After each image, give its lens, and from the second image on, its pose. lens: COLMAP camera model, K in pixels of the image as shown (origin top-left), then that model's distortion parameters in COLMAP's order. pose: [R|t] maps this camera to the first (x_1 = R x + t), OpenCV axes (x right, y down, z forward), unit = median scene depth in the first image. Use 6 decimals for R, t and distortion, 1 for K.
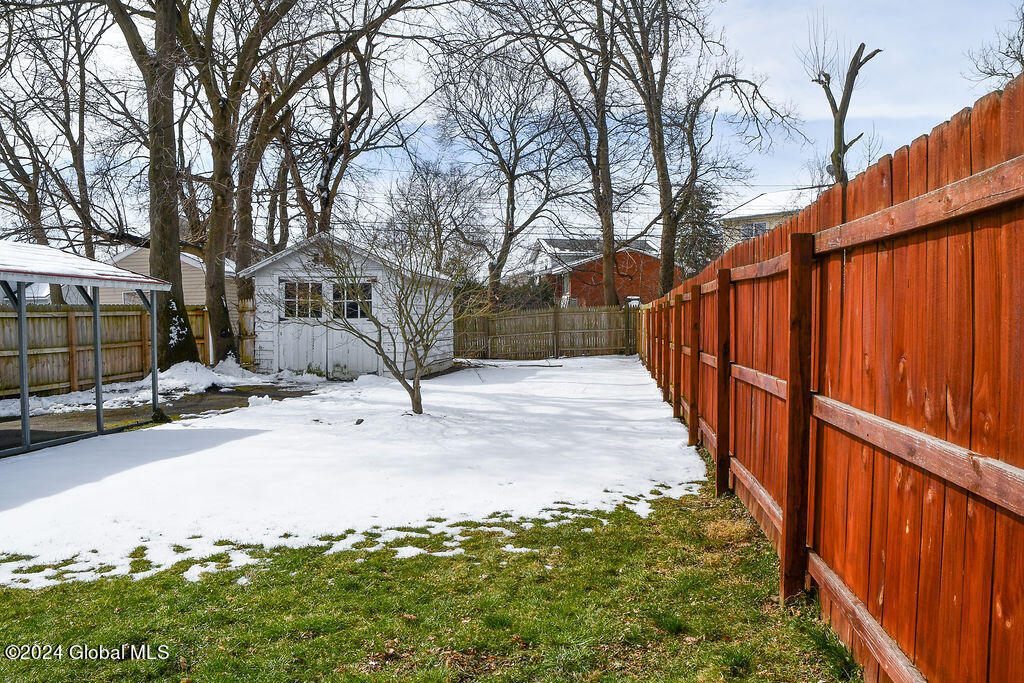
lens RADIAL K [[803.1, 0, 485.6], [0, 803.1, 368.5], [0, 0, 1]] dist [-0.166915, 0.160130]
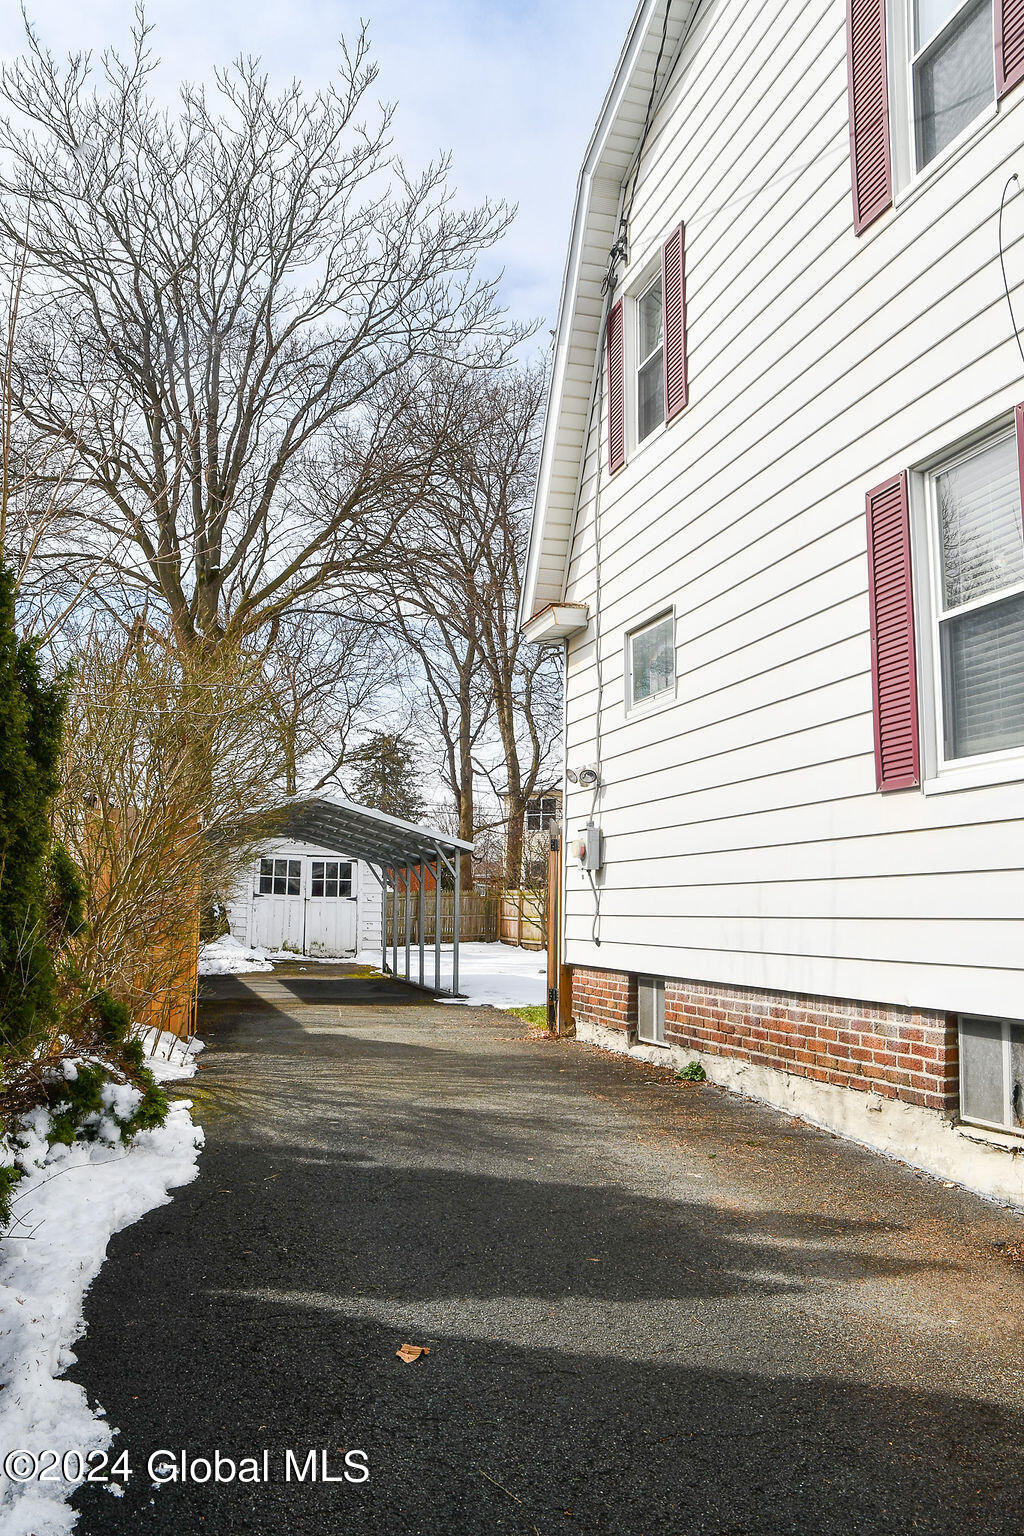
lens RADIAL K [[1204.6, 0, 517.2], [0, 1204.6, 763.7], [0, 0, 1]] dist [-0.166915, 0.160130]
pose [[0.897096, 0.070175, 0.436228, -0.630360], [0.009655, 0.983957, -0.178143, 0.044740], [-0.441731, 0.164023, 0.882026, -0.482264]]
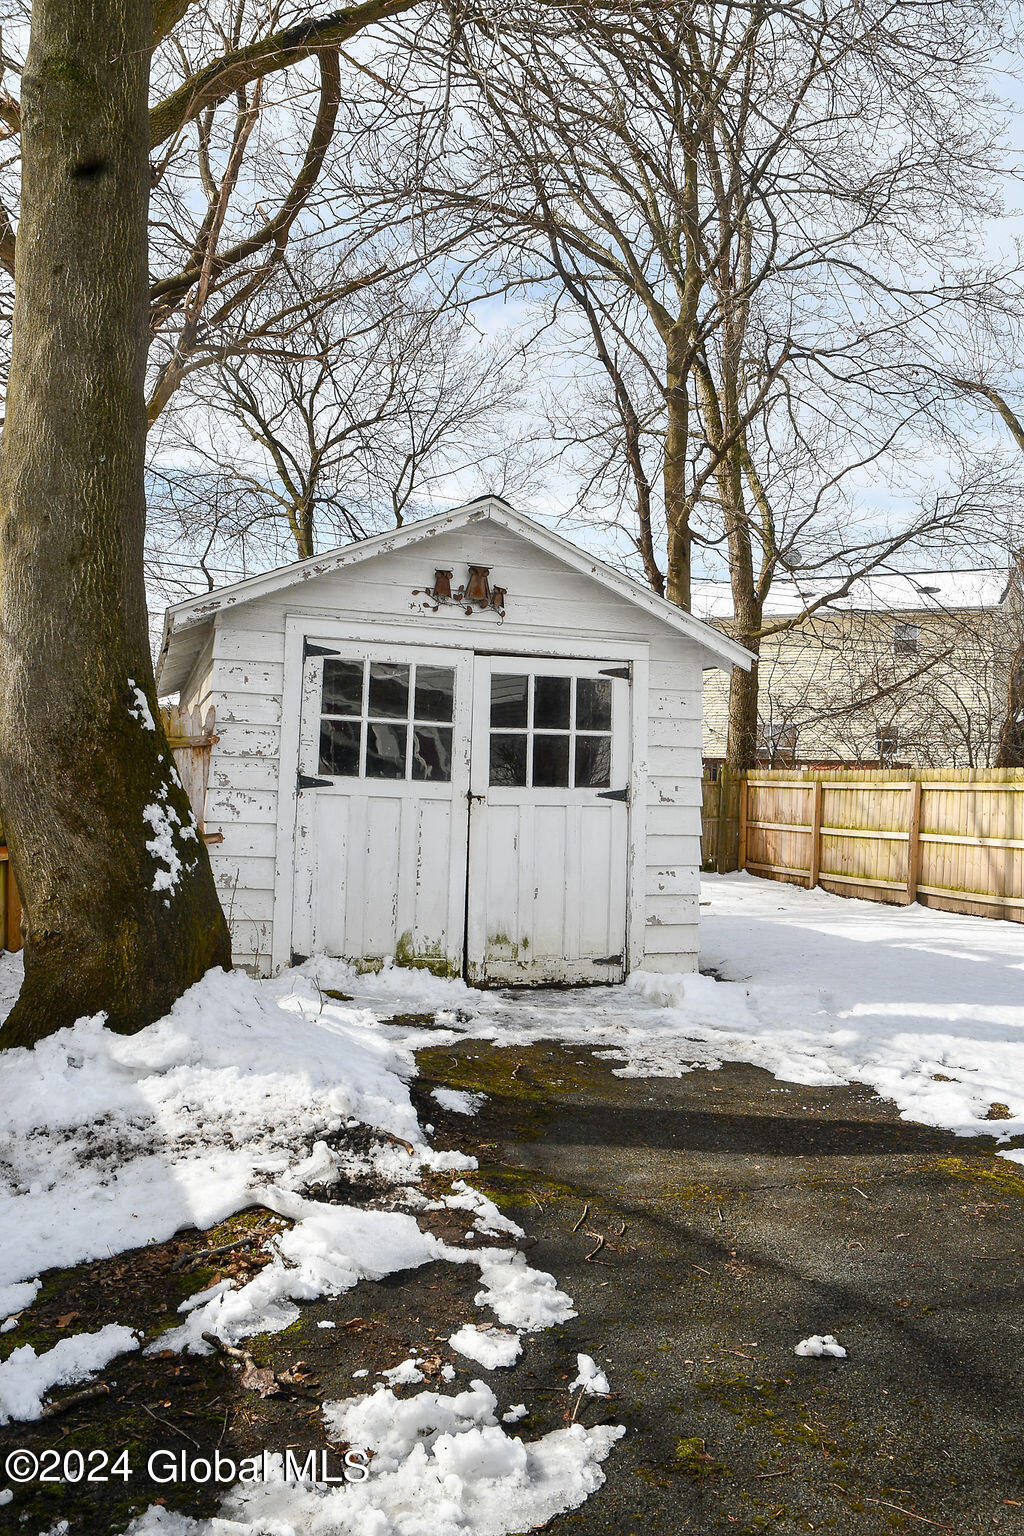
lens RADIAL K [[1204.6, 0, 502.7], [0, 1204.6, 776.8], [0, 0, 1]] dist [-0.166915, 0.160130]
pose [[0.890301, 0.030663, 0.454339, -0.396126], [0.000978, 0.997599, -0.069244, -0.033936], [-0.455372, 0.062092, 0.888134, 0.585126]]
